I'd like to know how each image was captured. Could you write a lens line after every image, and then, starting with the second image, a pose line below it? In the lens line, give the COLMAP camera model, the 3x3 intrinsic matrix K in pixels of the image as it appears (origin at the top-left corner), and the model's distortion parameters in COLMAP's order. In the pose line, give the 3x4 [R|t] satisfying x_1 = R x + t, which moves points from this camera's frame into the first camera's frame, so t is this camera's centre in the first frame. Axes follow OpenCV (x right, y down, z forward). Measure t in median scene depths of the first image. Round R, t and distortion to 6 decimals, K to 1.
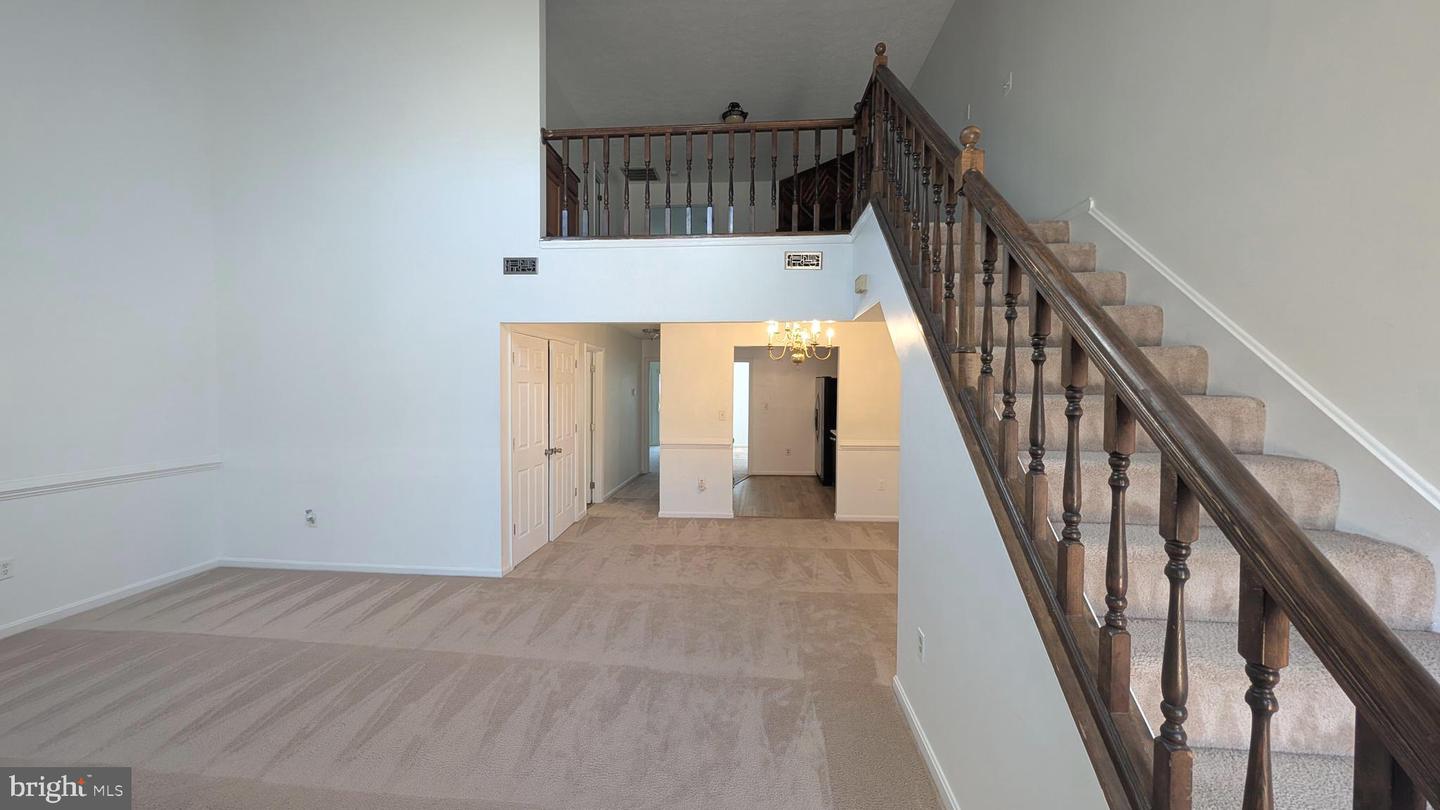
lens RADIAL K [[527.4, 0, 718.2], [0, 527.4, 401.8], [0, 0, 1]] dist [0.003337, 0.000443]
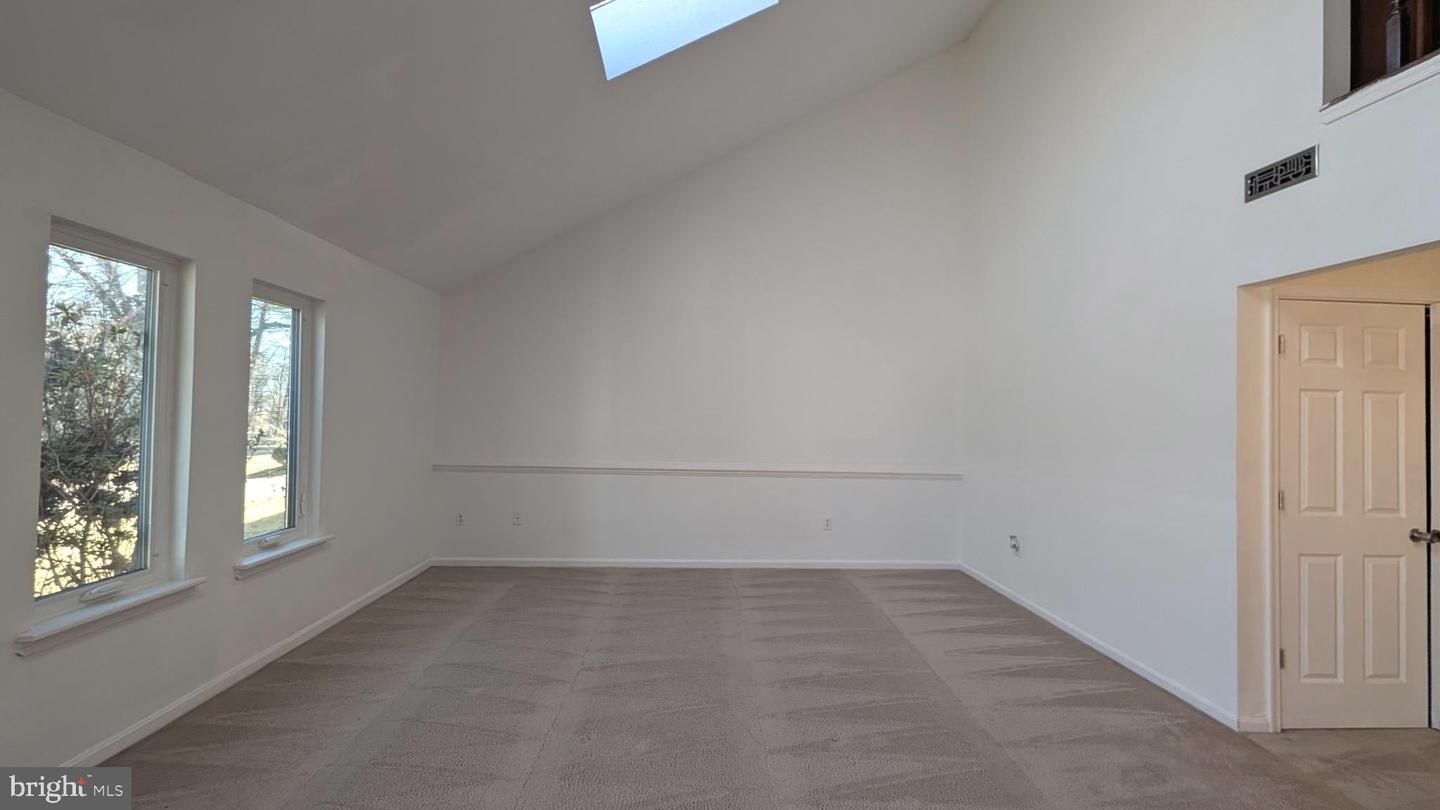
lens RADIAL K [[527.4, 0, 717.6], [0, 527.4, 403.5], [0, 0, 1]] dist [0.003337, 0.000443]
pose [[0.128181, -0.023379, -0.991475, 0.093663], [-0.043082, 0.998647, -0.029118, 0.021383], [0.990815, 0.046447, 0.127001, 0.365033]]
